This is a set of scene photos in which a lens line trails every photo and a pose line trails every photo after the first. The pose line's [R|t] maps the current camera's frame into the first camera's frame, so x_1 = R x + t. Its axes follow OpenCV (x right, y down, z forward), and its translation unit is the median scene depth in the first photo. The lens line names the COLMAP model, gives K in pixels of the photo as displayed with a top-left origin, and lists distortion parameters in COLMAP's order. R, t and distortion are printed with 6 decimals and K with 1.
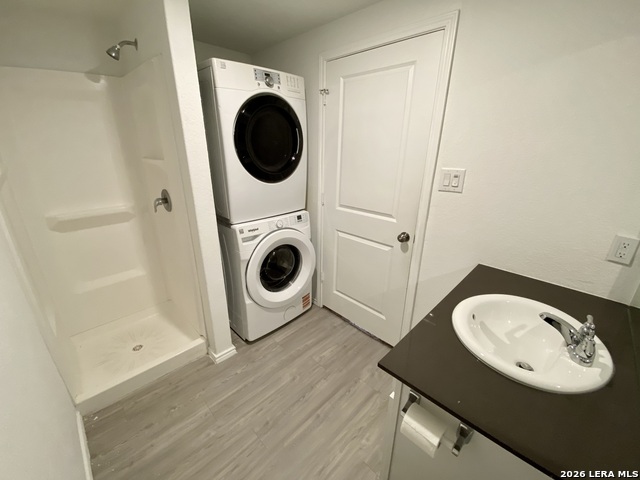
lens RADIAL K [[260.8, 0, 316.3], [0, 260.8, 240.8], [0, 0, 1]] dist [0.003851, -0.001310]
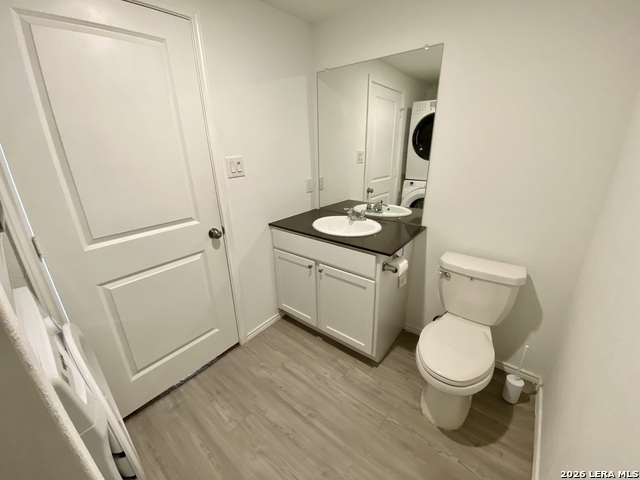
lens RADIAL K [[260.8, 0, 320.6], [0, 260.8, 240.7], [0, 0, 1]] dist [0.003851, -0.001310]
pose [[-0.121132, -0.344244, 0.931033, -0.621600], [0.365035, 0.856768, 0.364278, -0.201060], [-0.923080, 0.383986, 0.021879, 0.640056]]
